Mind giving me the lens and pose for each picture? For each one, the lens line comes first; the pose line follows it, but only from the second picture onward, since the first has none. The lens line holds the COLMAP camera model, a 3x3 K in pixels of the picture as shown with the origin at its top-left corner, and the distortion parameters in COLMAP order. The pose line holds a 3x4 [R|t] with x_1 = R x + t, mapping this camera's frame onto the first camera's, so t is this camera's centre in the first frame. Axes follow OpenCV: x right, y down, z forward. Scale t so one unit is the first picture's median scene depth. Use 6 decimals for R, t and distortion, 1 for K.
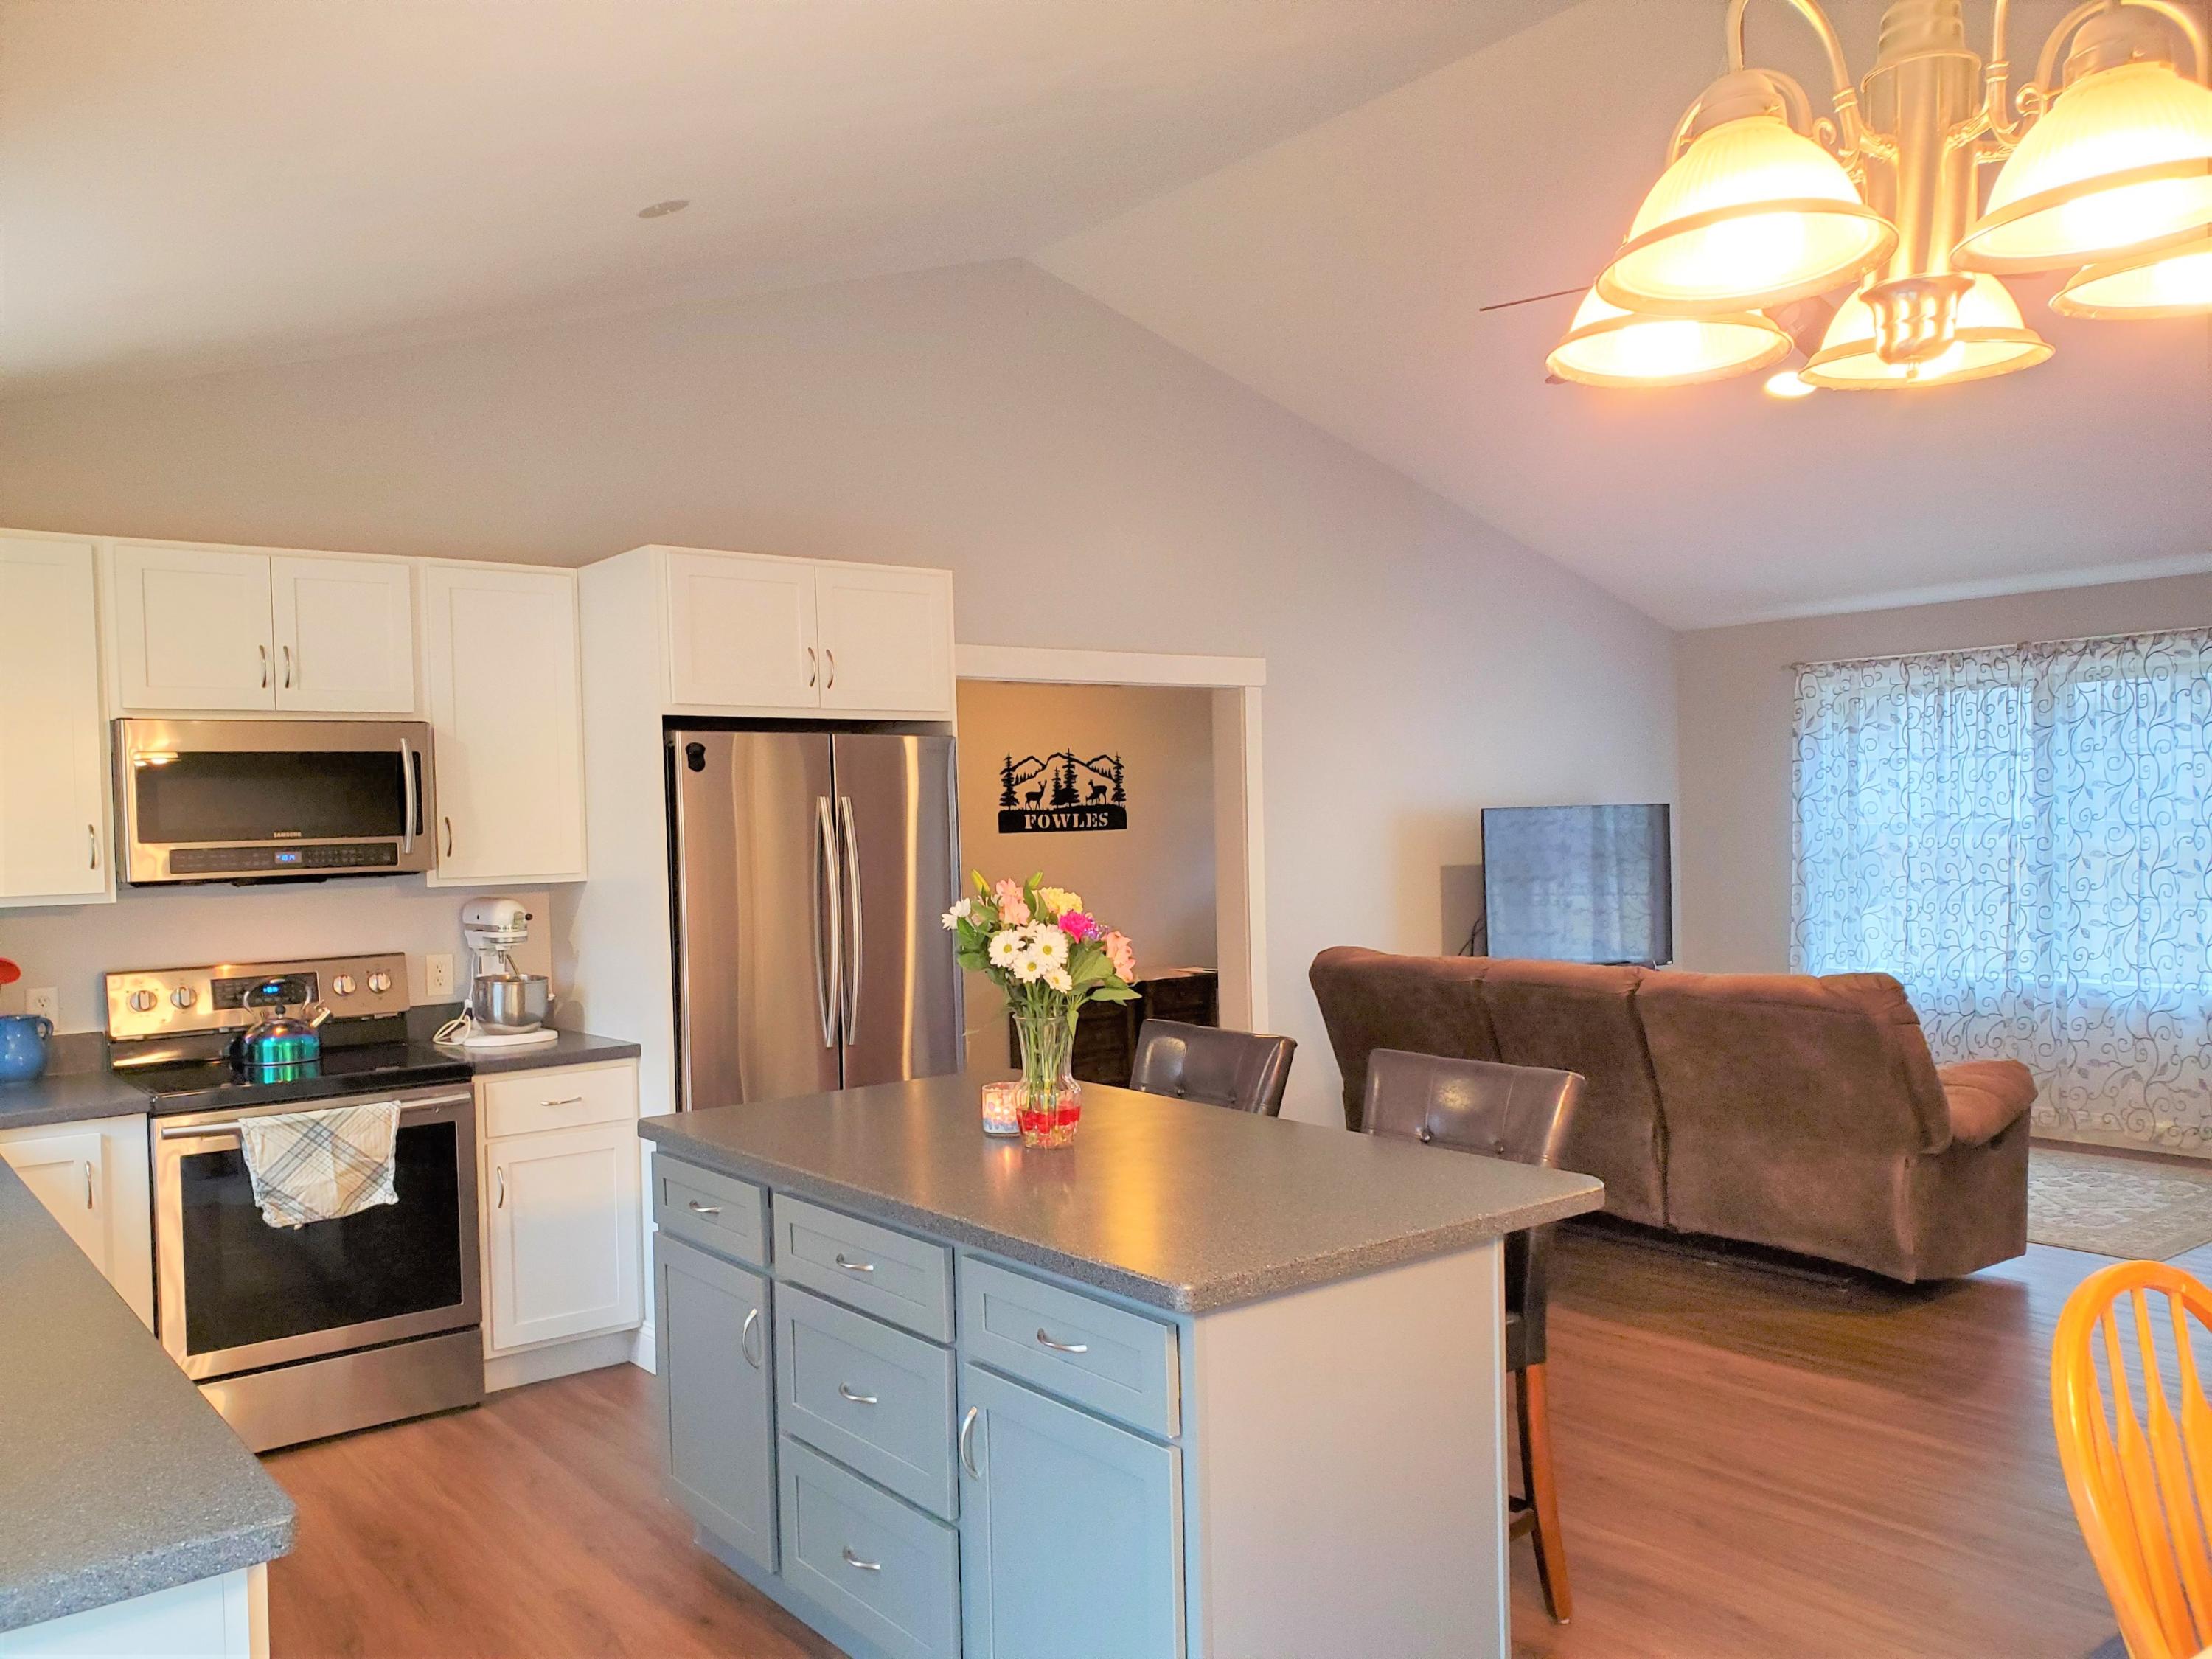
lens RADIAL K [[1714.1, 0, 1106.0], [0, 1714.1, 829.5], [0, 0, 1]] dist [0.009238, 0.000230]
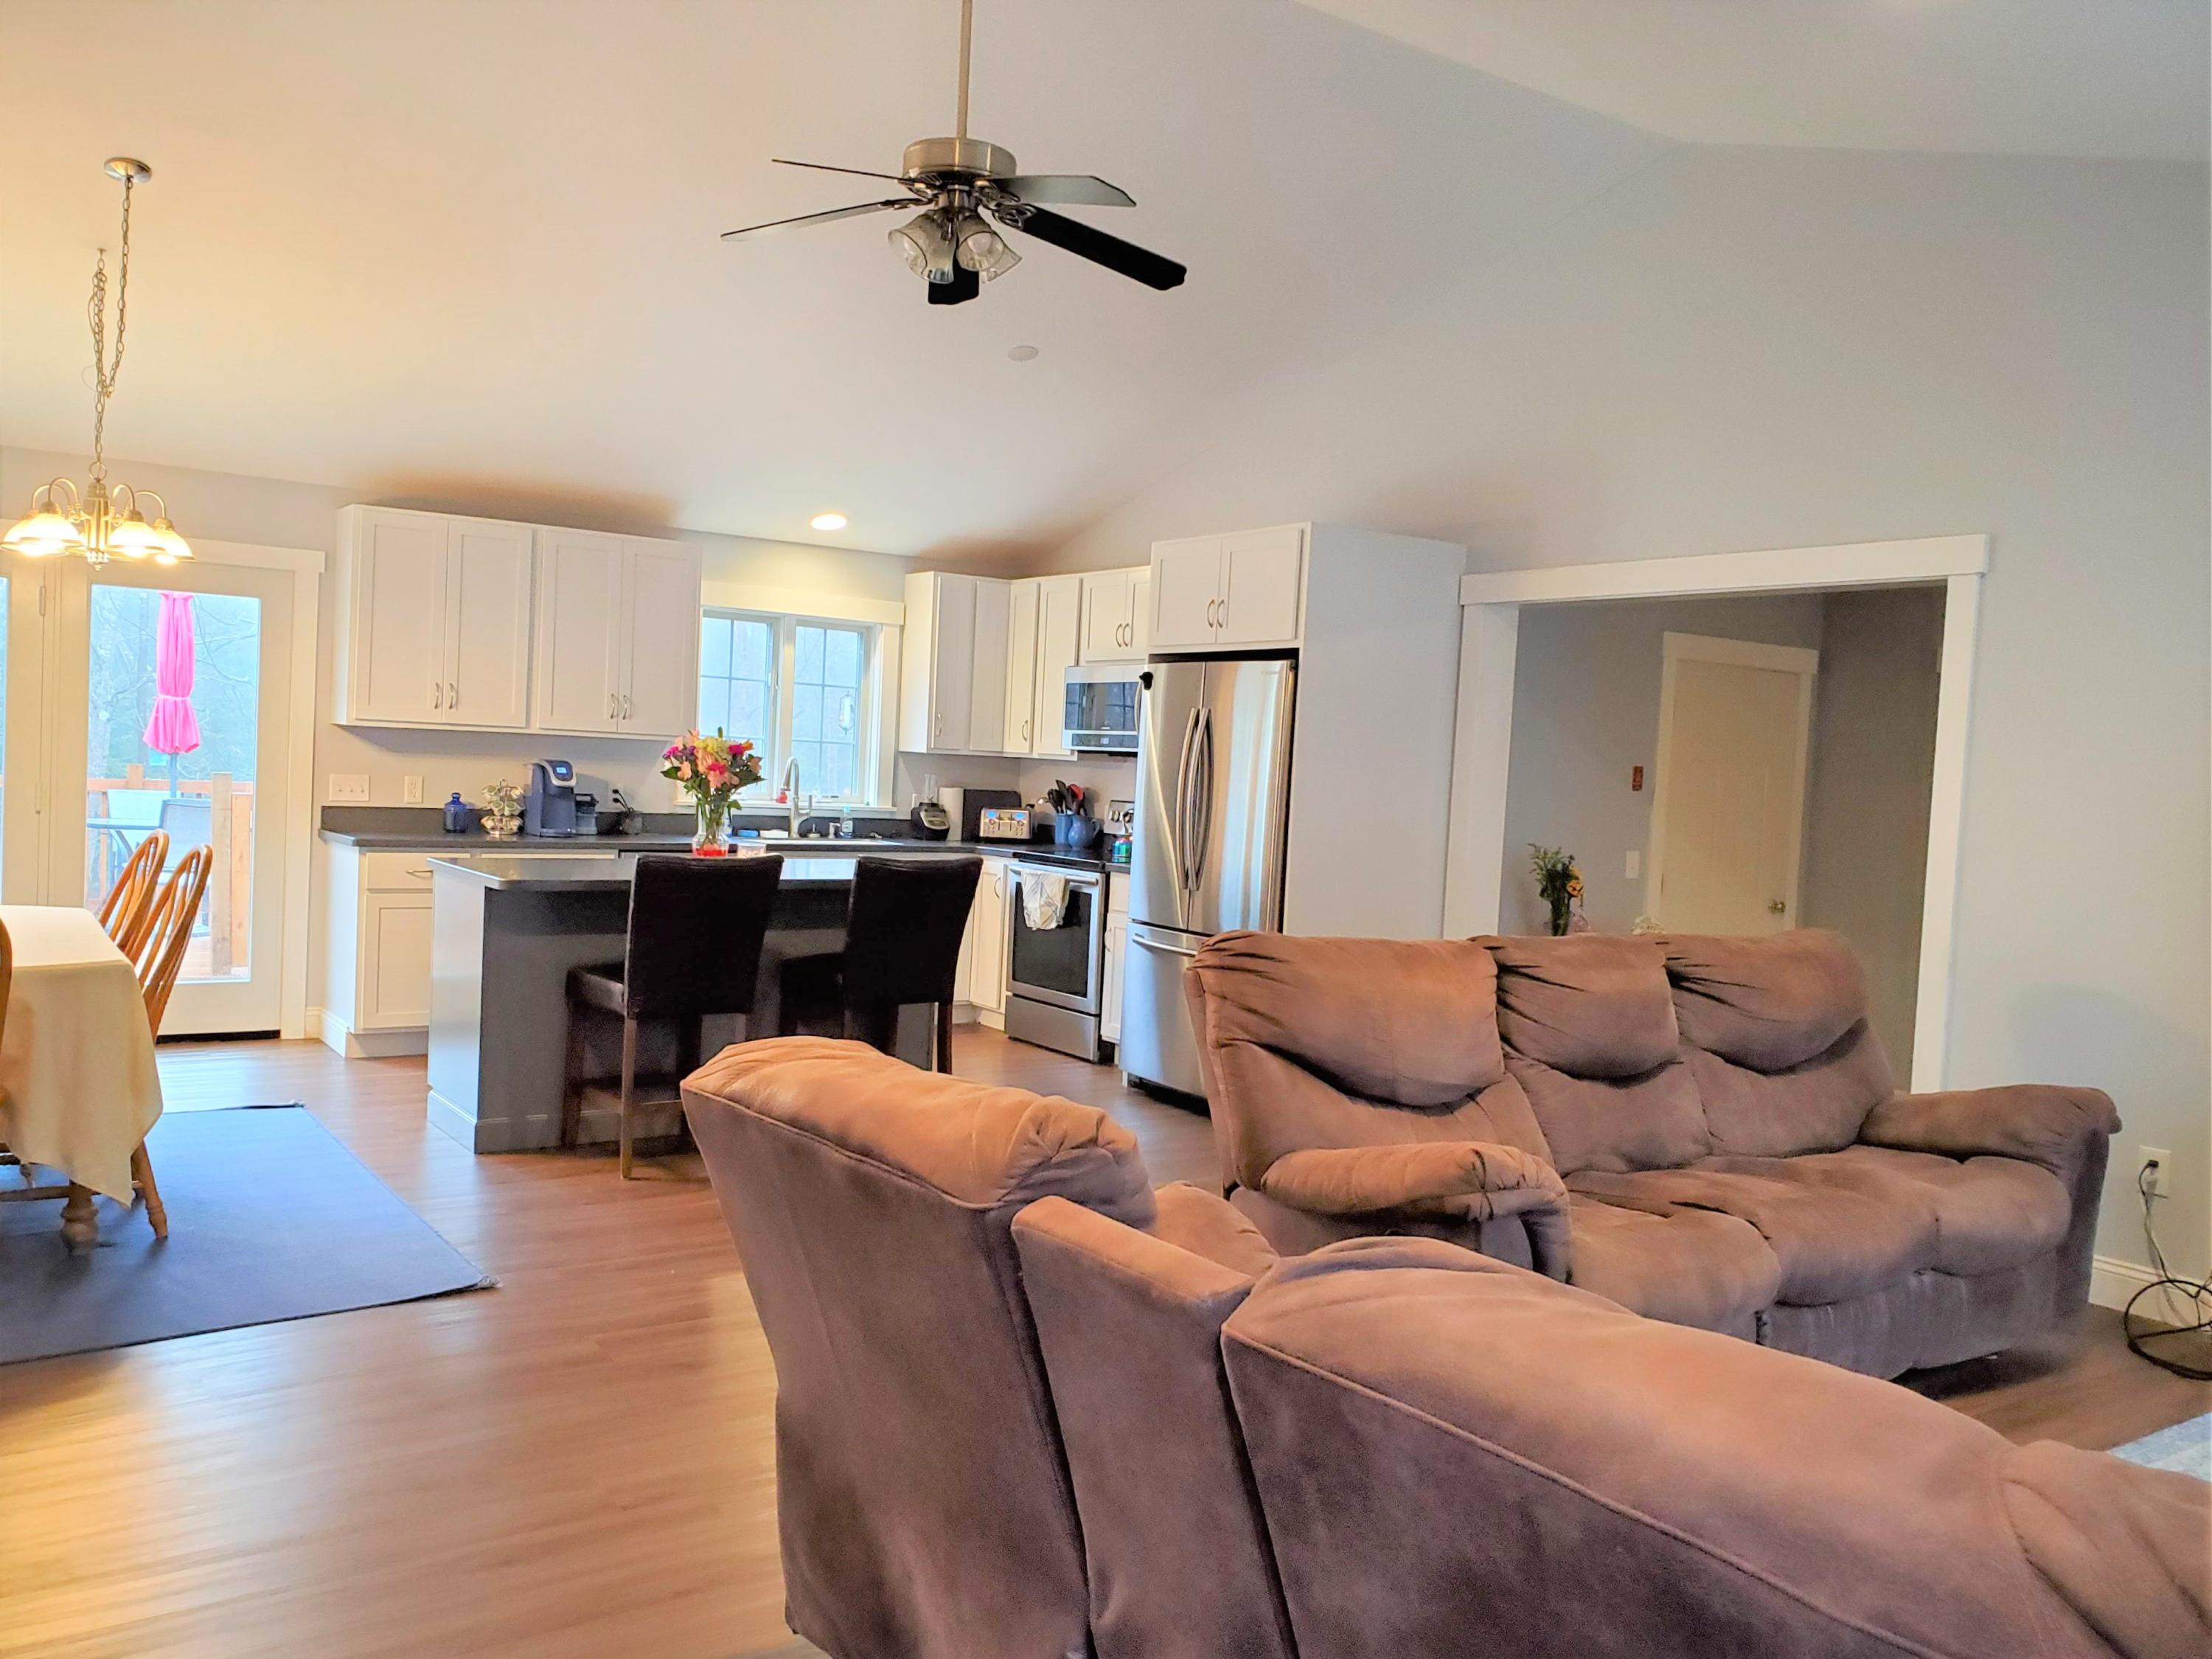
lens RADIAL K [[1756.6, 0, 1106.0], [0, 1756.6, 829.5], [0, 0, 1]] dist [0.002658, -0.003507]
pose [[-0.061662, 0.060490, -0.996262, 1.456837], [-0.055725, 0.996396, 0.063947, -0.009840], [0.996540, 0.059460, -0.058069, 1.169109]]
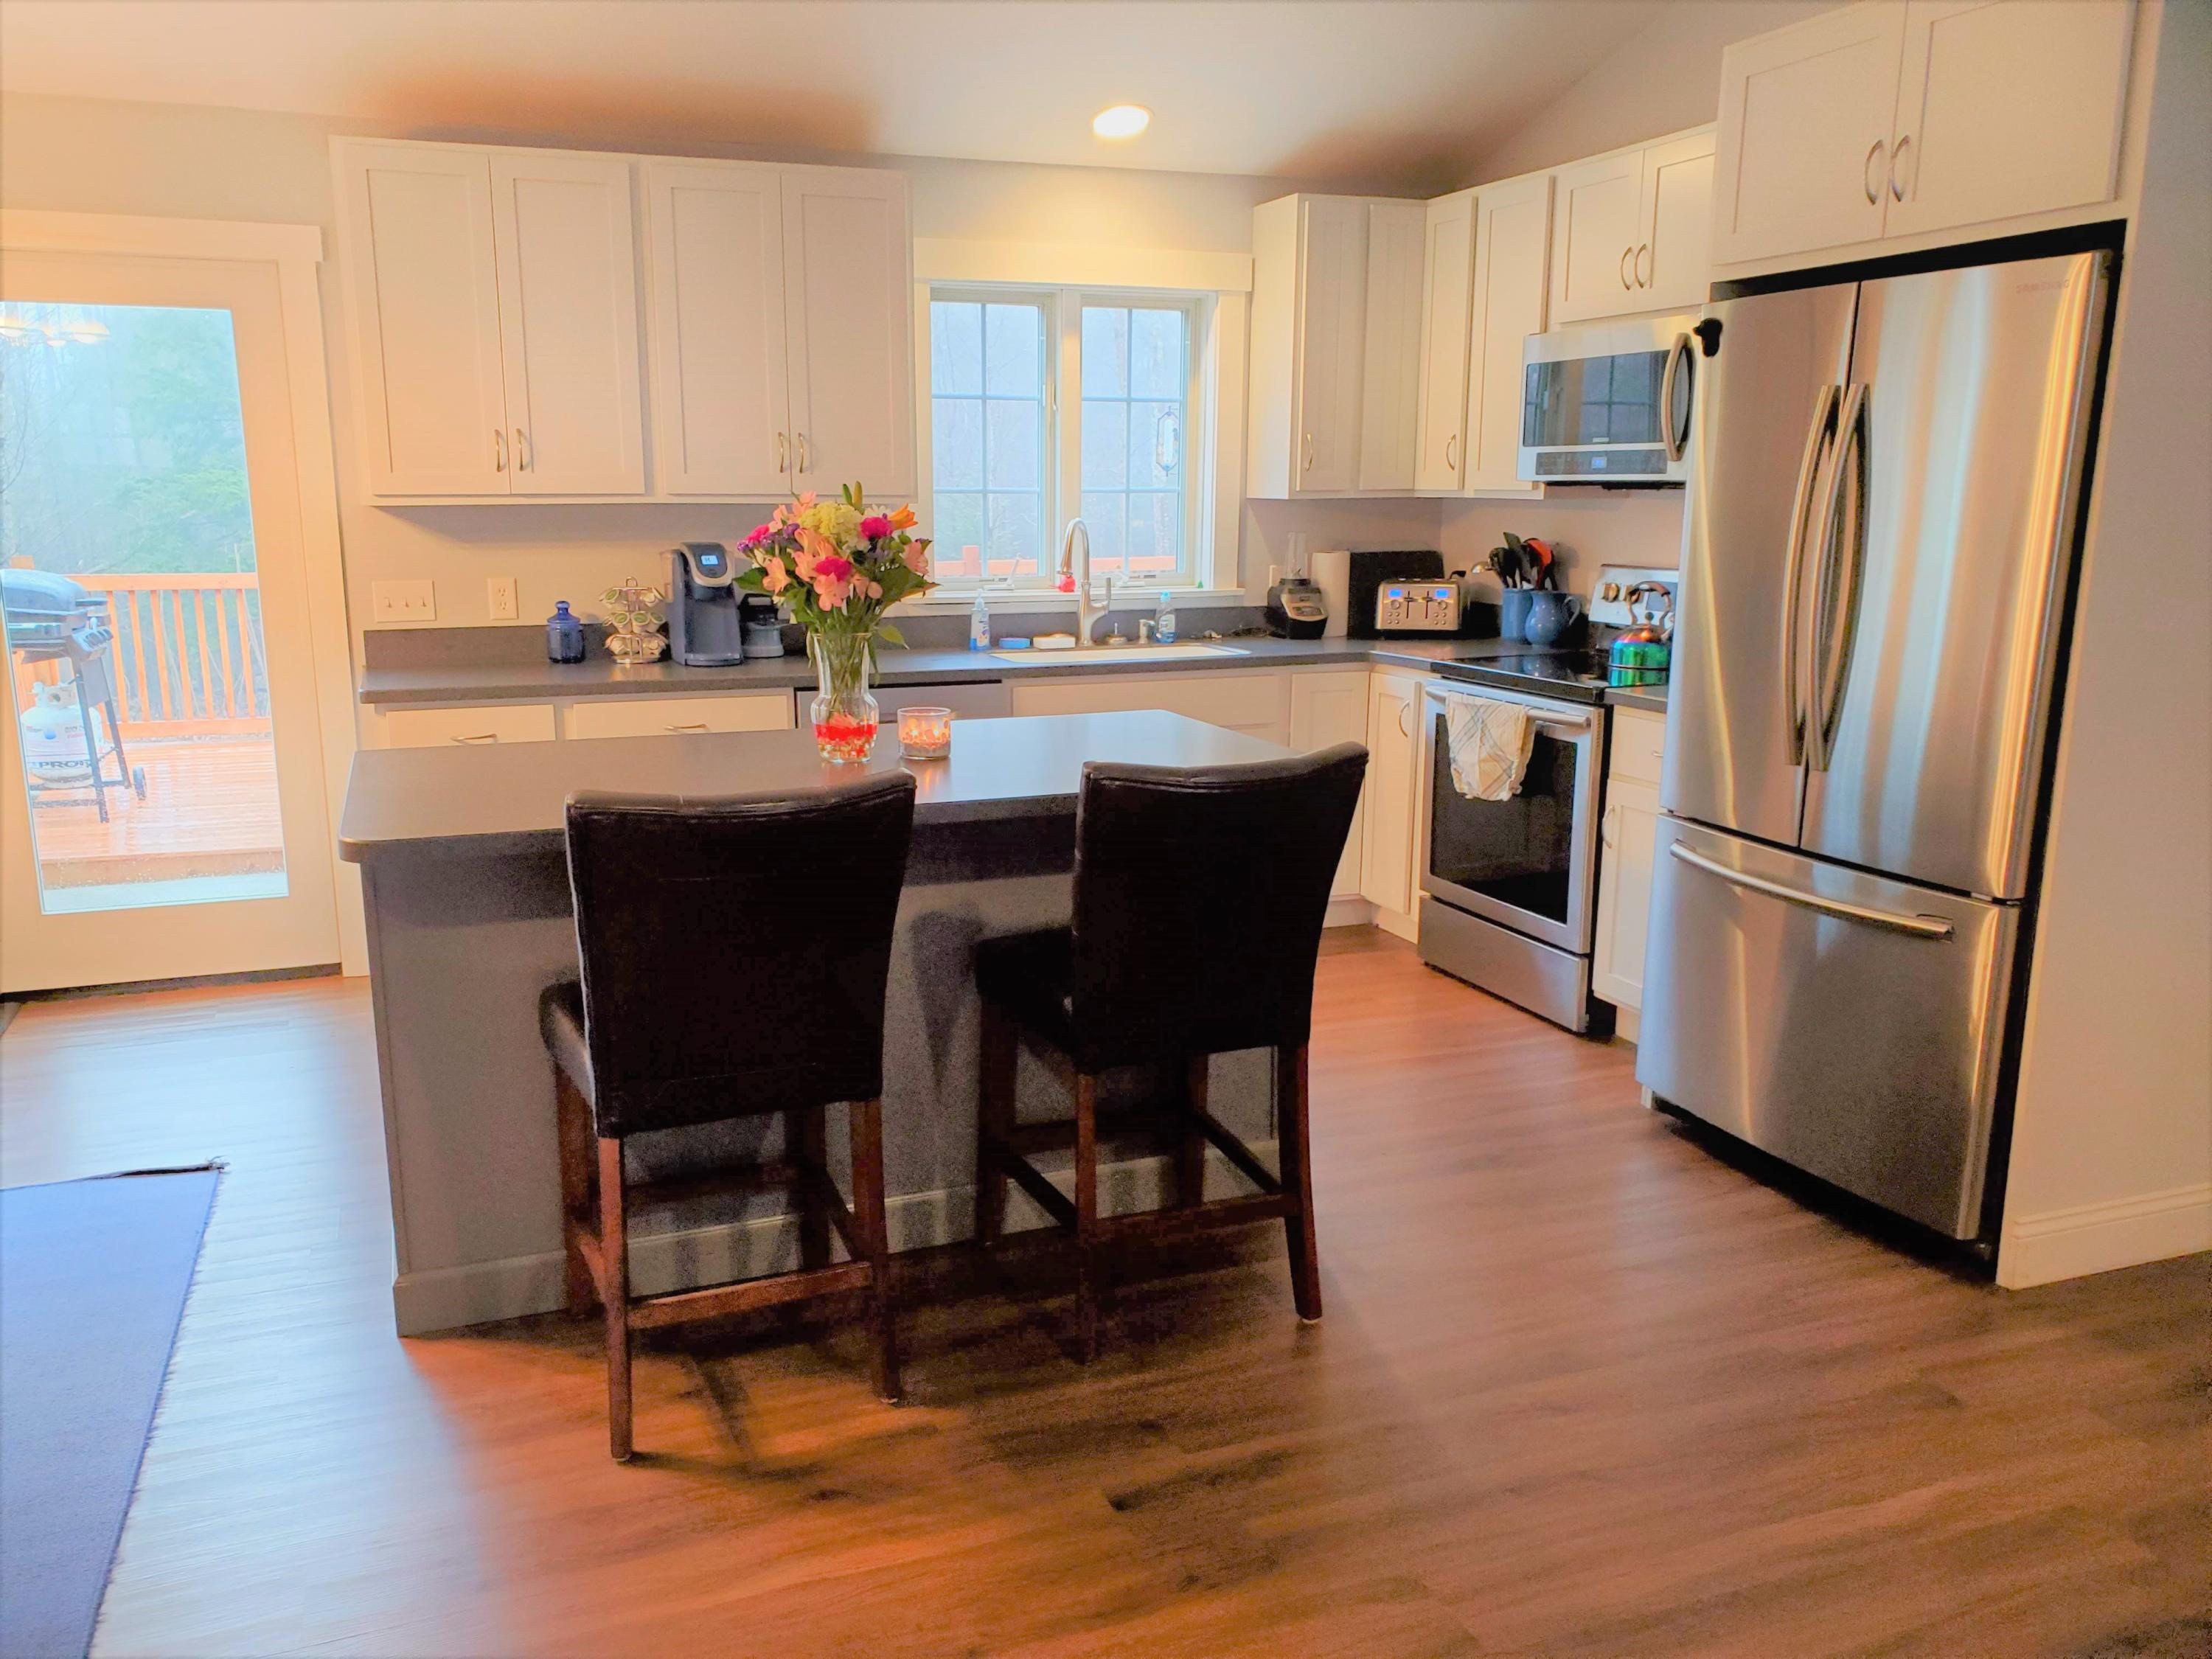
lens RADIAL K [[1727.7, 0, 1033.6], [0, 1727.7, 871.8], [0, 0, 1]] dist [0.108366, -0.225460]
pose [[-0.322048, 0.231918, -0.917878, 0.680691], [0.003979, 0.969854, 0.243654, -0.002424], [0.946715, 0.074816, -0.313262, 1.073966]]
